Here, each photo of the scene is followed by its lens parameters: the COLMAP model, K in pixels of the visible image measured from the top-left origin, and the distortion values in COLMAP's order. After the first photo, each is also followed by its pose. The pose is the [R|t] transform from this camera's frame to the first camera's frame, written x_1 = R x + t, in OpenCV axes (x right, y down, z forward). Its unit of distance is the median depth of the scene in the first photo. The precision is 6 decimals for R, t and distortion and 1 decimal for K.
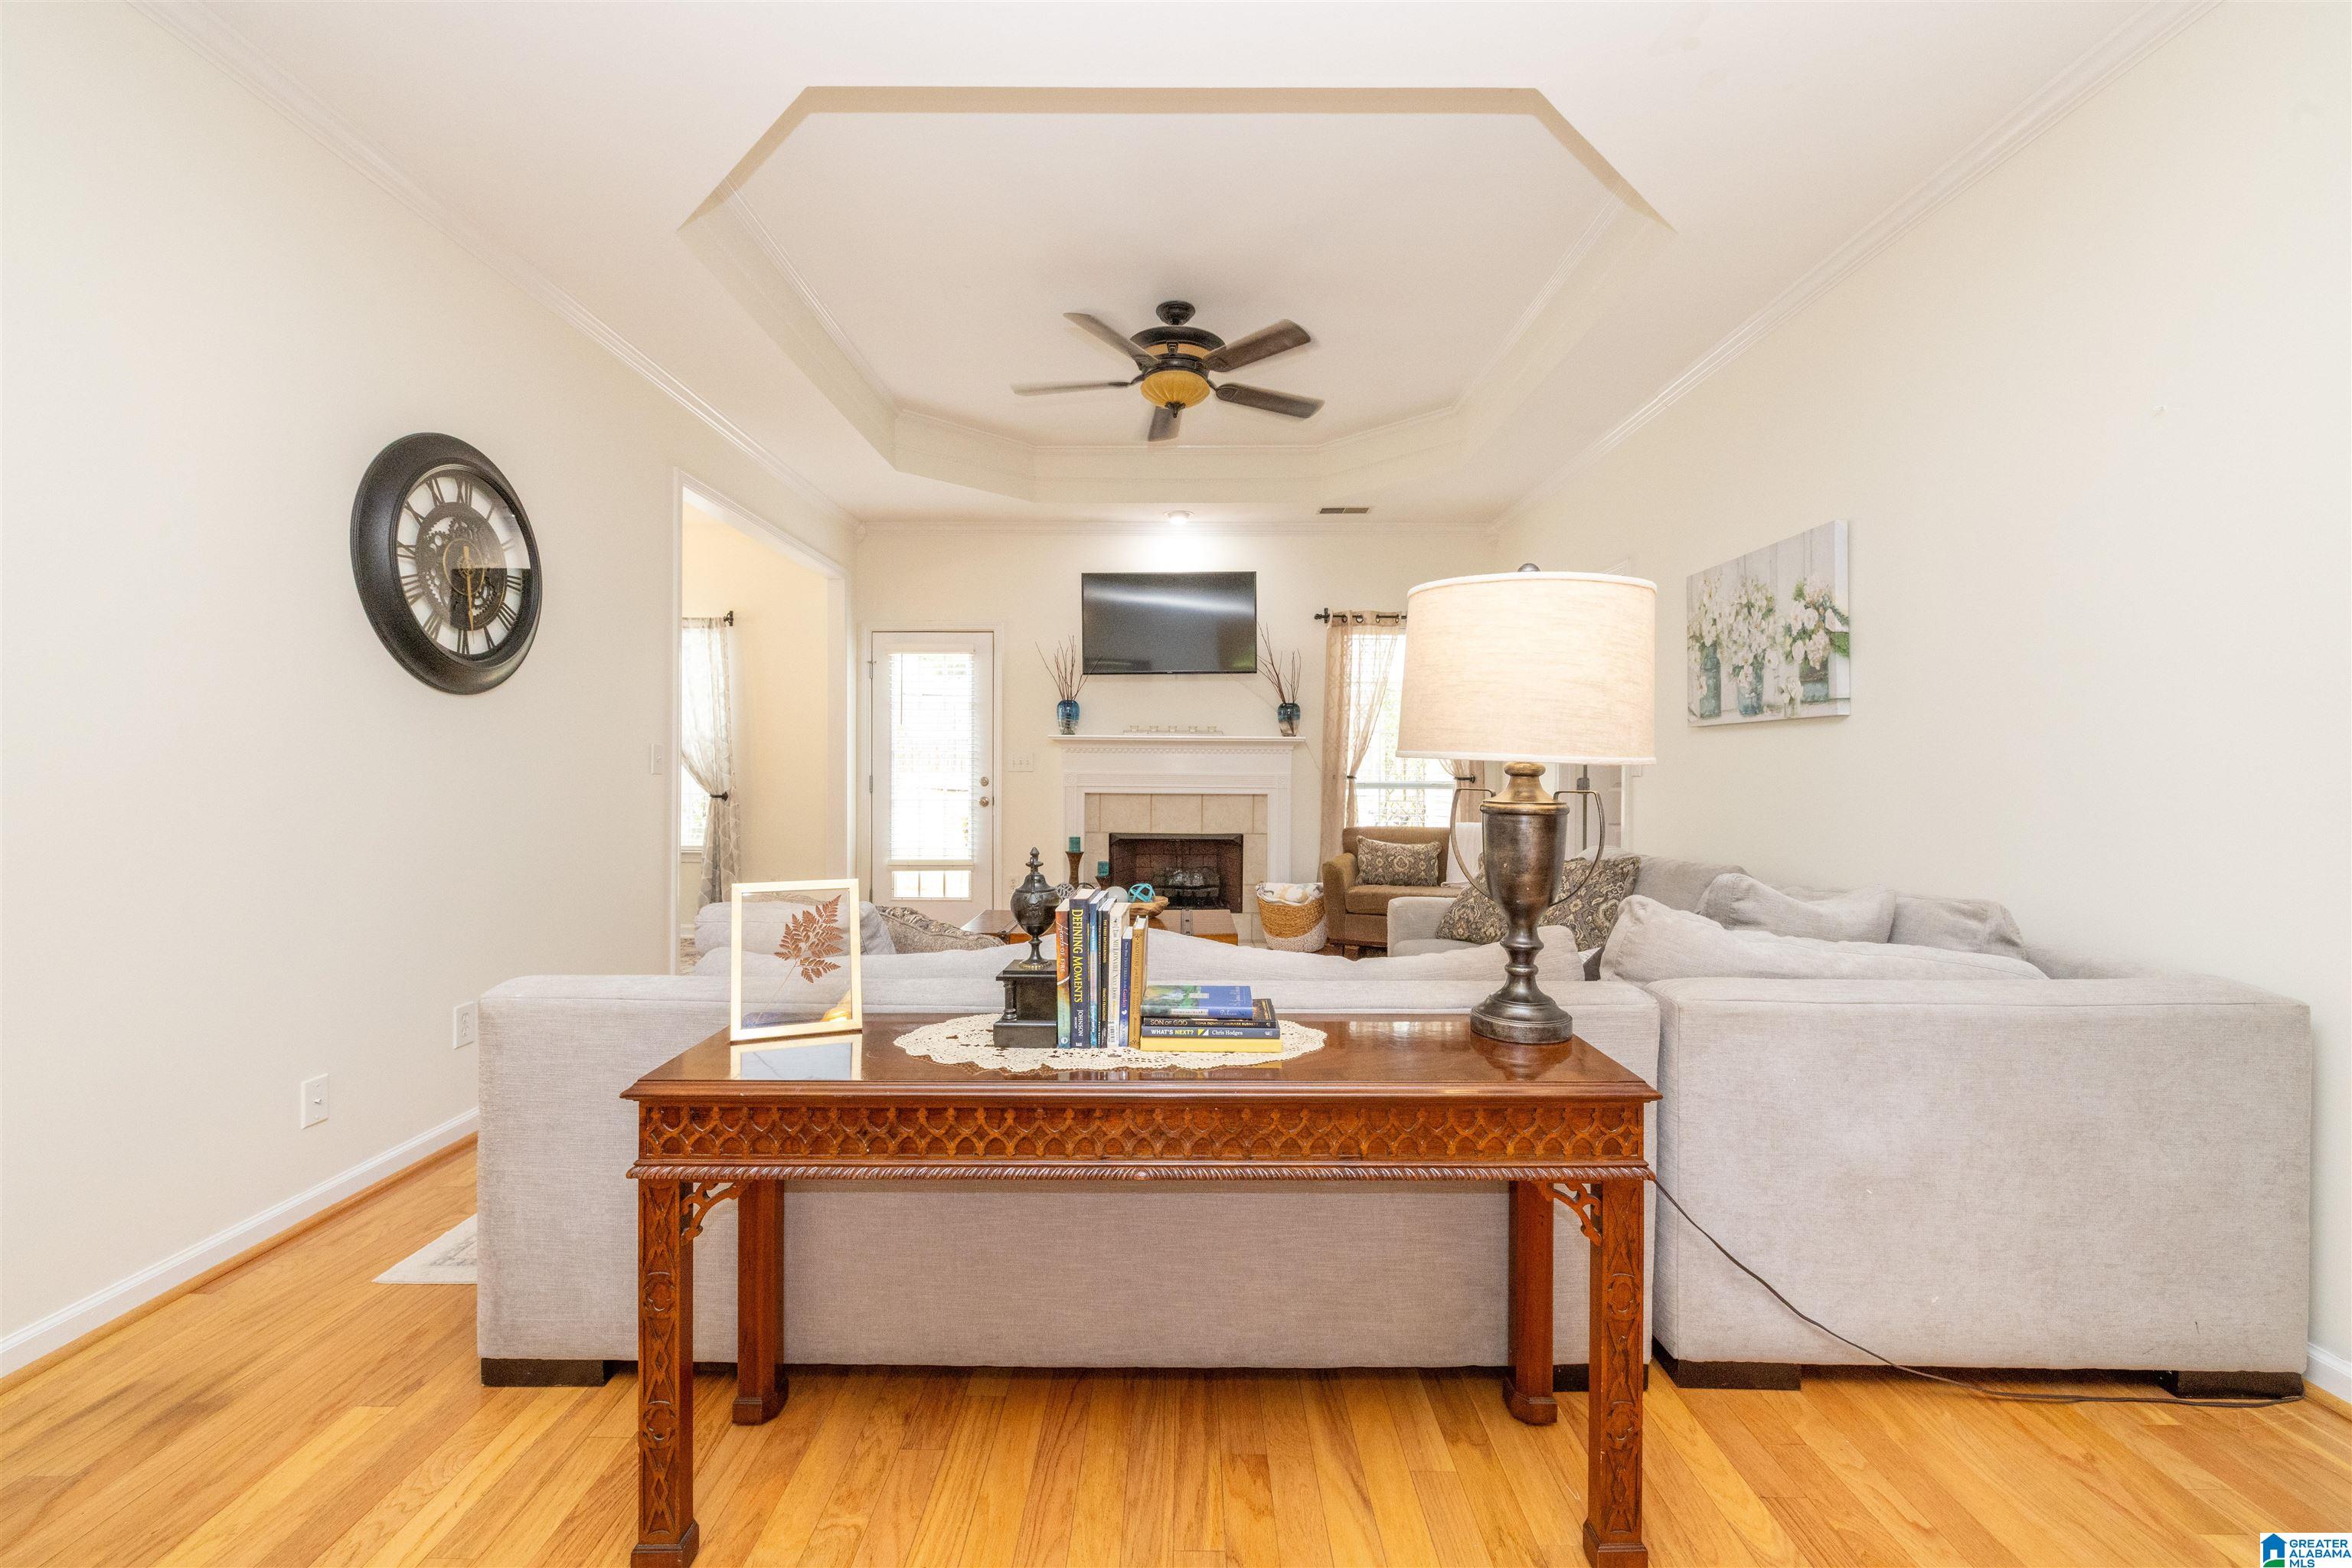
lens RADIAL K [[984.2, 0, 1175.4], [0, 984.2, 770.4], [0, 0, 1]] dist [-0.001599, 0.000143]
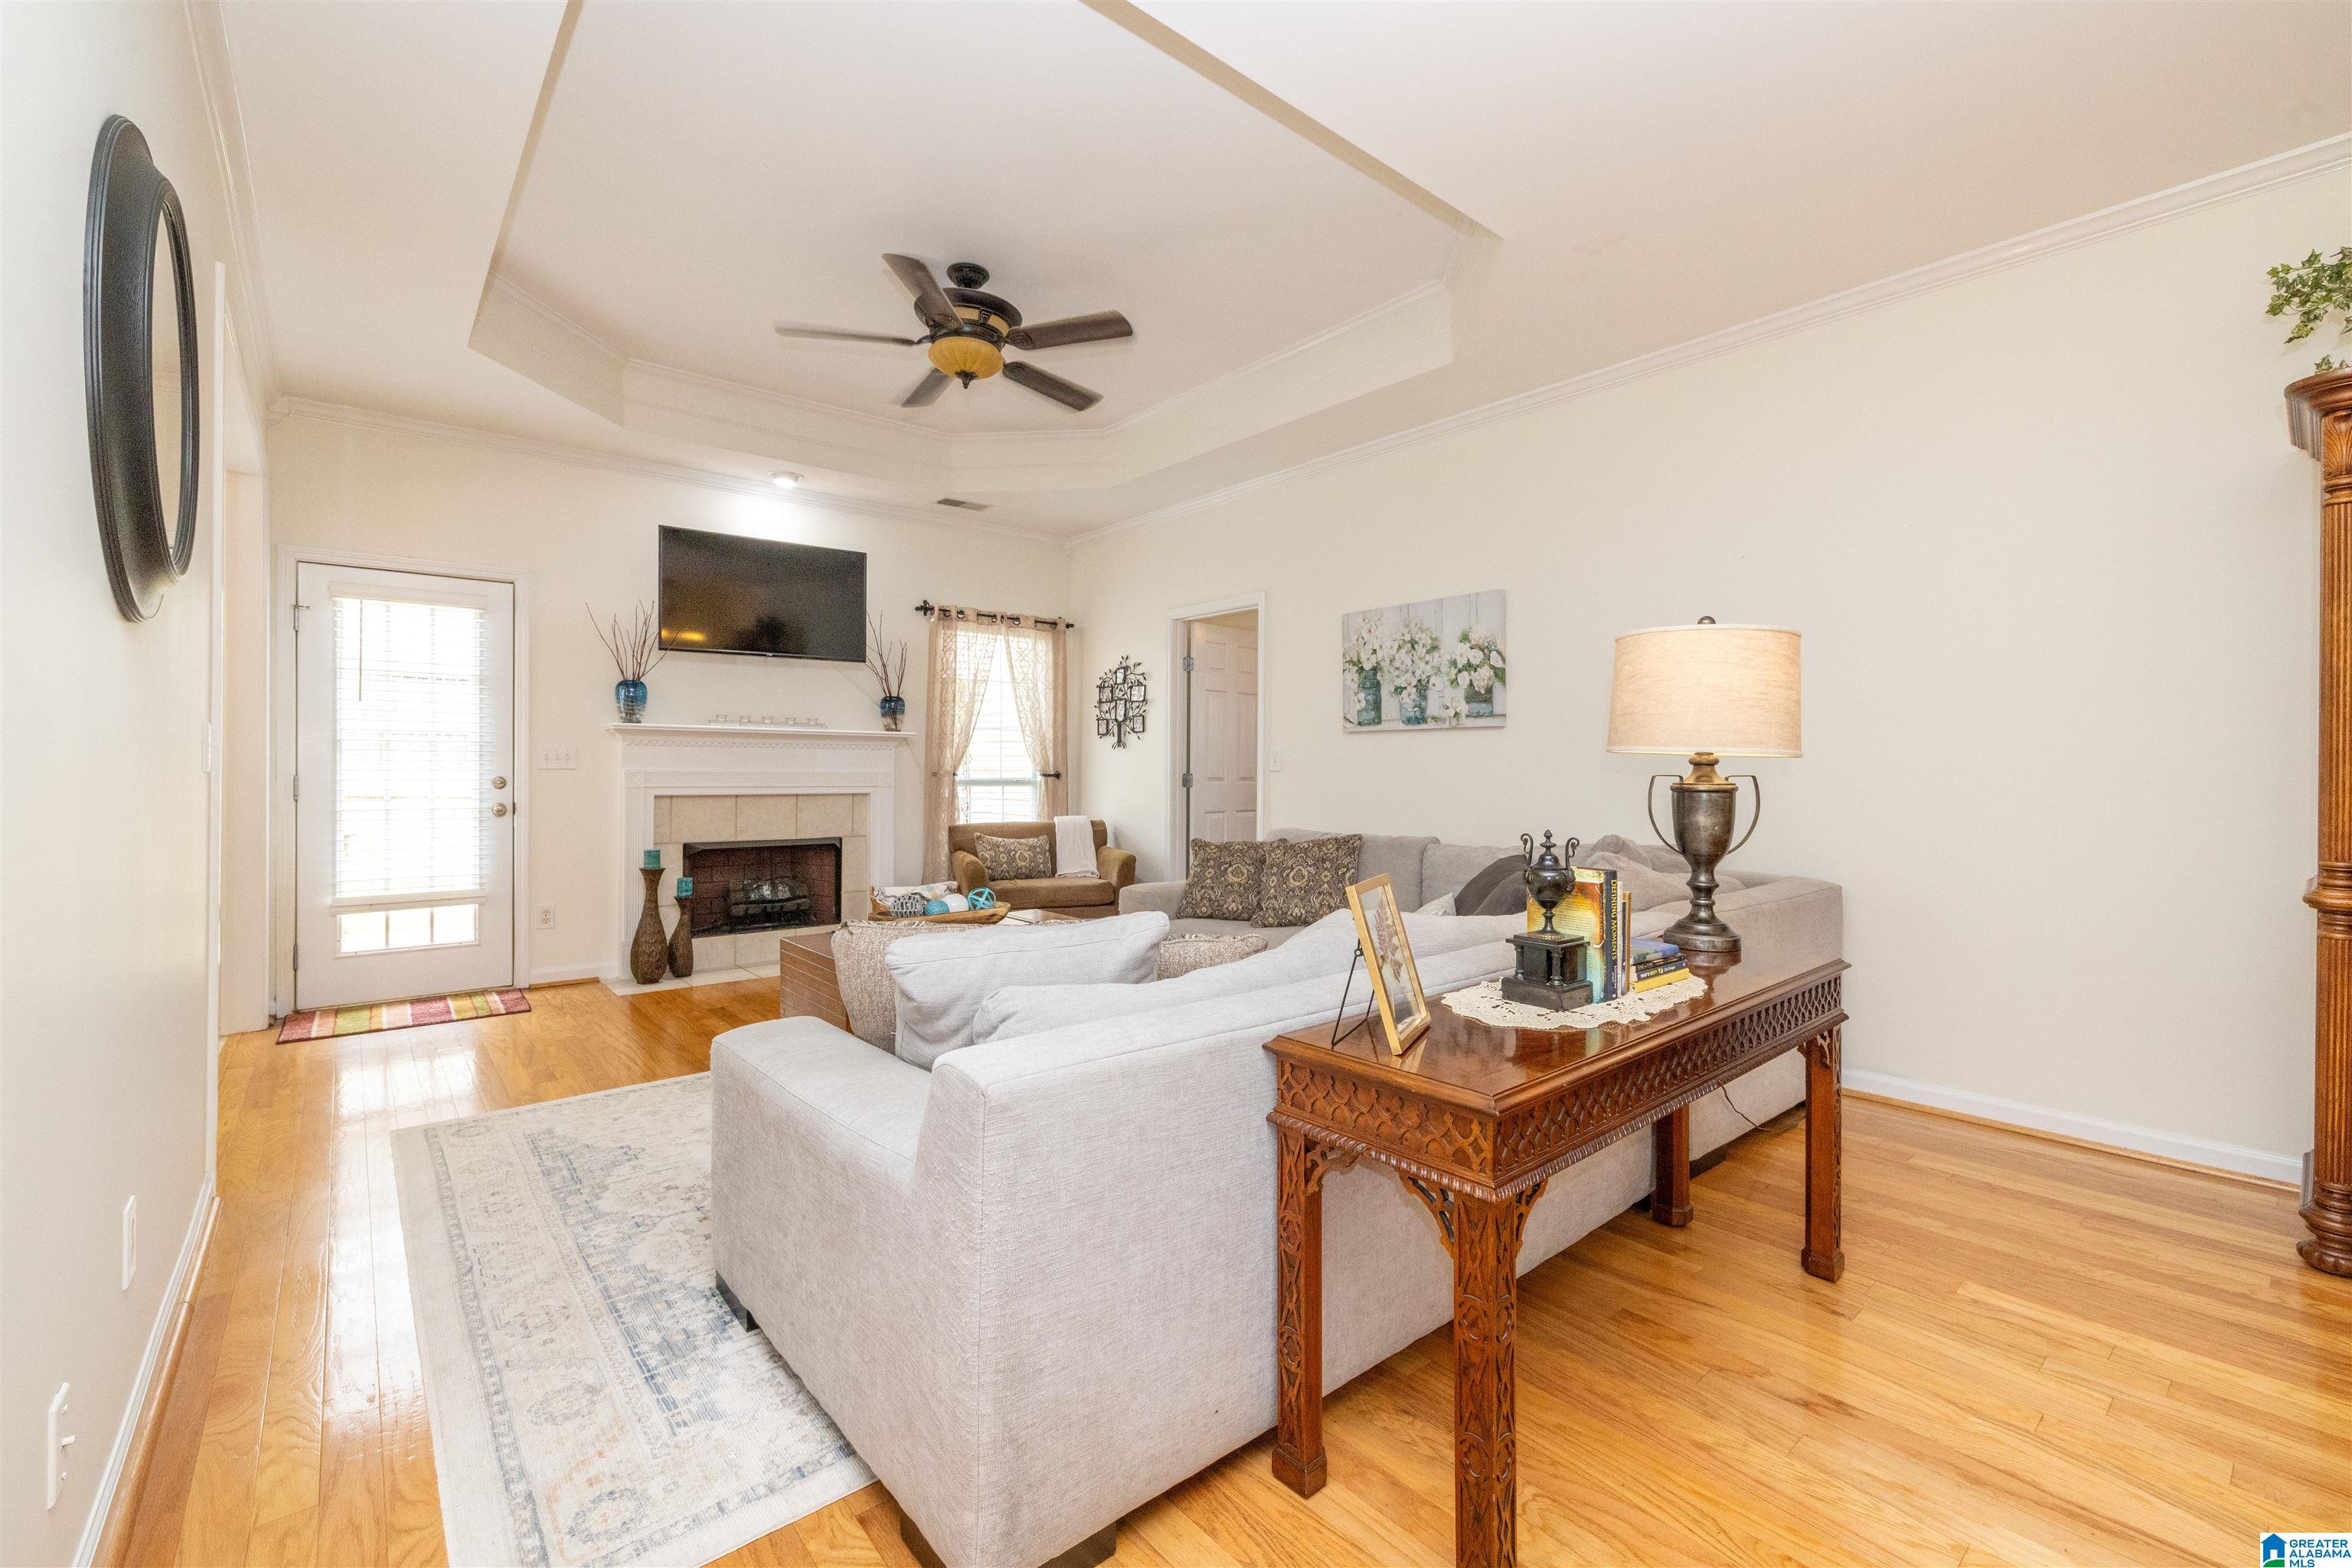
lens RADIAL K [[984.2, 0, 1175.4], [0, 984.2, 770.4], [0, 0, 1]] dist [-0.001599, 0.000143]
pose [[0.762319, -0.001862, 0.647199, -0.525112], [0.002263, 0.999997, 0.000212, 0.005383], [-0.647198, 0.001303, 0.762321, 0.190288]]
